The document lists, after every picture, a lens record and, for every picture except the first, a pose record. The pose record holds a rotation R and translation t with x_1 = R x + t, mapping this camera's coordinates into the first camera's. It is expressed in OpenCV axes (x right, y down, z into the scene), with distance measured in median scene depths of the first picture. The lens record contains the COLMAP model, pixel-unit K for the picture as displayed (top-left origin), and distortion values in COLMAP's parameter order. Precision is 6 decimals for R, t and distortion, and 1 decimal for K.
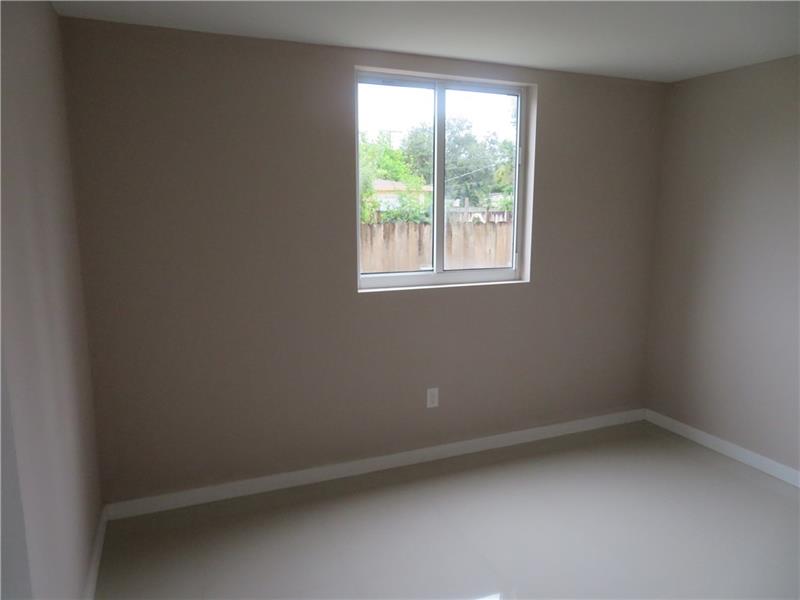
lens RADIAL K [[604.6, 0, 400.0], [0, 604.6, 300.0], [0, 0, 1]] dist [-0.002683, 0.001161]
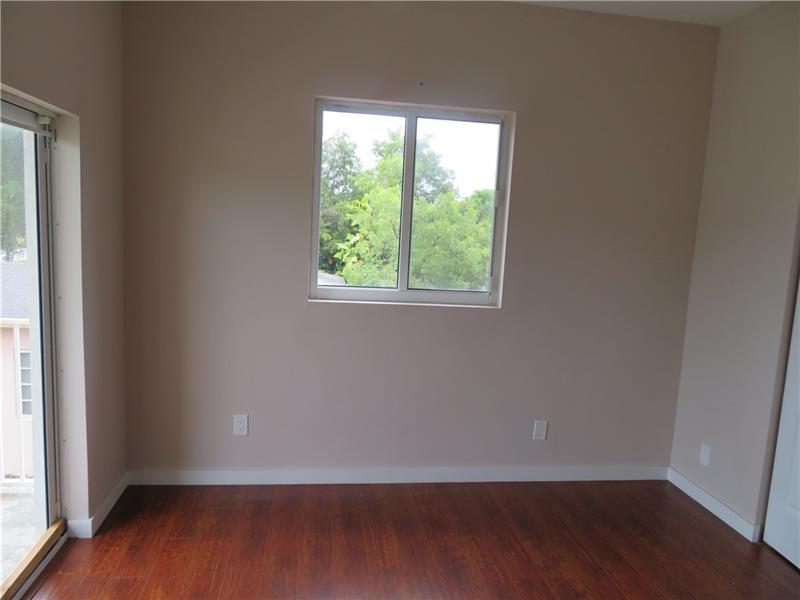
lens RADIAL K [[574.3, 0, 400.0], [0, 574.3, 300.0], [0, 0, 1]] dist [-0.005304, 0.004601]
pose [[0.957088, 0.083772, -0.277427, 0.334271], [-0.096379, 0.994827, -0.032096, 0.003522], [0.273303, 0.057457, 0.960210, 0.047156]]
